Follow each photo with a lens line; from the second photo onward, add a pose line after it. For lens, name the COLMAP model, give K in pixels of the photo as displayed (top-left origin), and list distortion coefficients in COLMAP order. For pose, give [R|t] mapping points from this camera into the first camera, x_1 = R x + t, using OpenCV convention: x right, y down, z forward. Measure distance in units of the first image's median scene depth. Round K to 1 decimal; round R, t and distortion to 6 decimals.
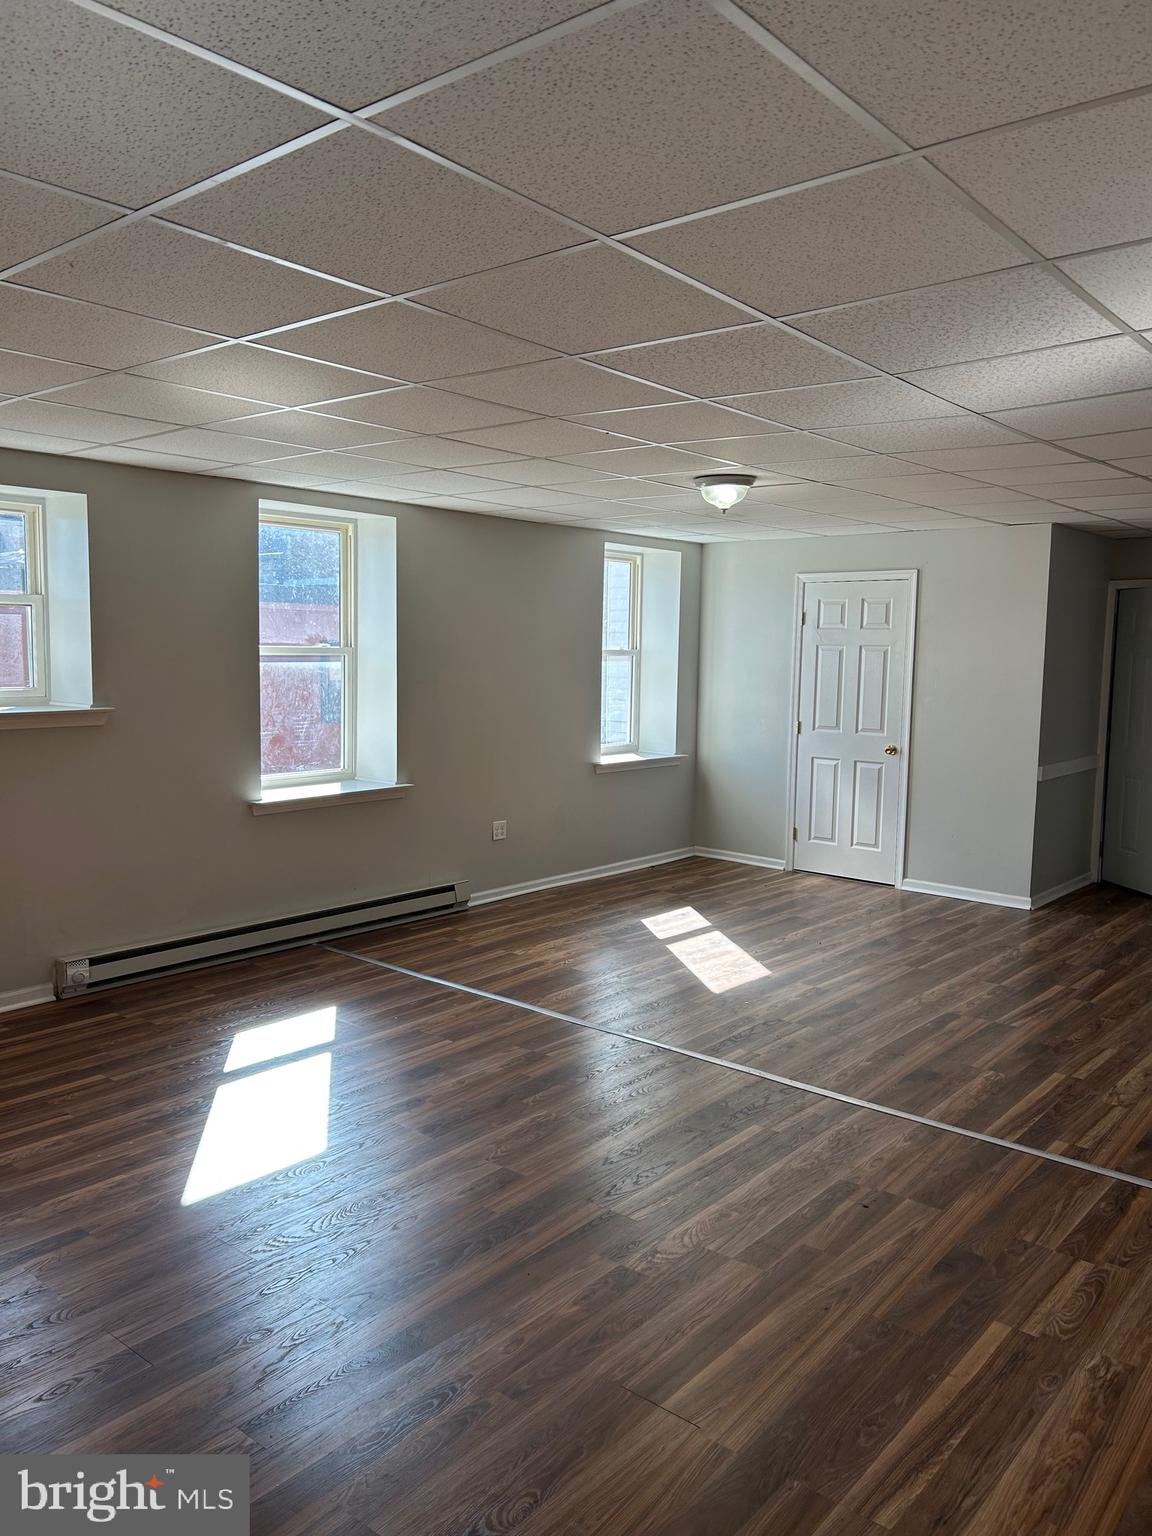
lens RADIAL K [[1150.5, 0, 576.0], [0, 1150.5, 768.0], [0, 0, 1]] dist [0.027842, 0.003078]
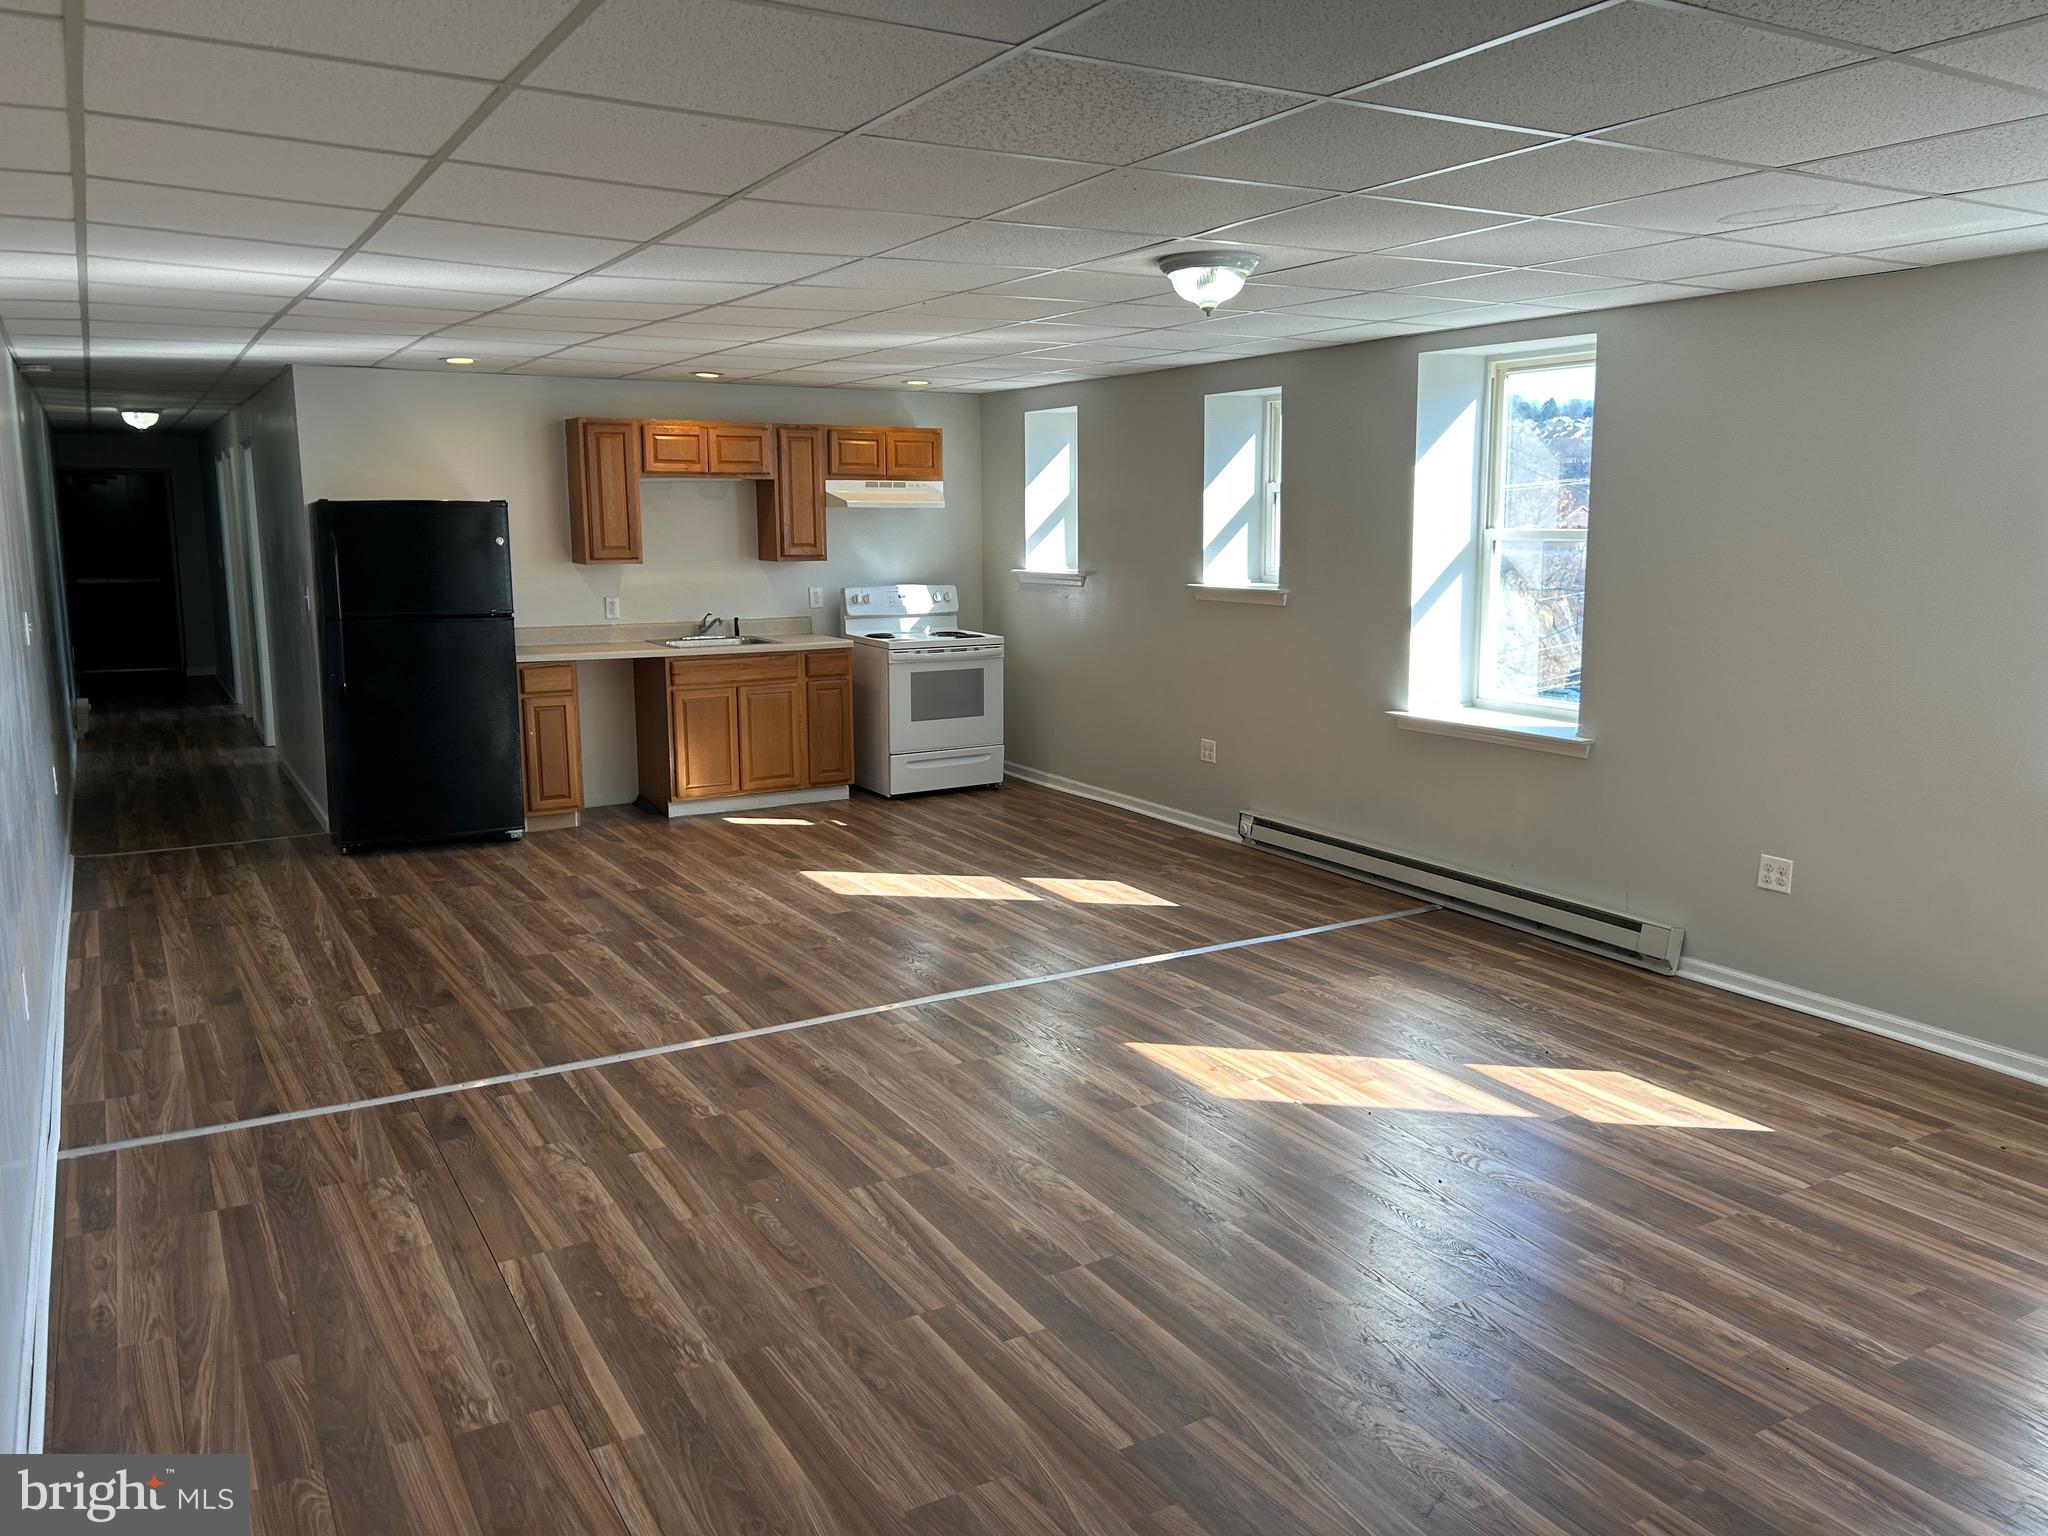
lens RADIAL K [[1534.0, 0, 1032.0], [0, 1534.0, 758.0], [0, 0, 1]] dist [0.027842, 0.003078]
pose [[-0.322094, 0.136519, -0.936813, 0.989687], [-0.106804, 0.977991, 0.179241, -0.126346], [0.940664, 0.157788, -0.300424, 1.222186]]
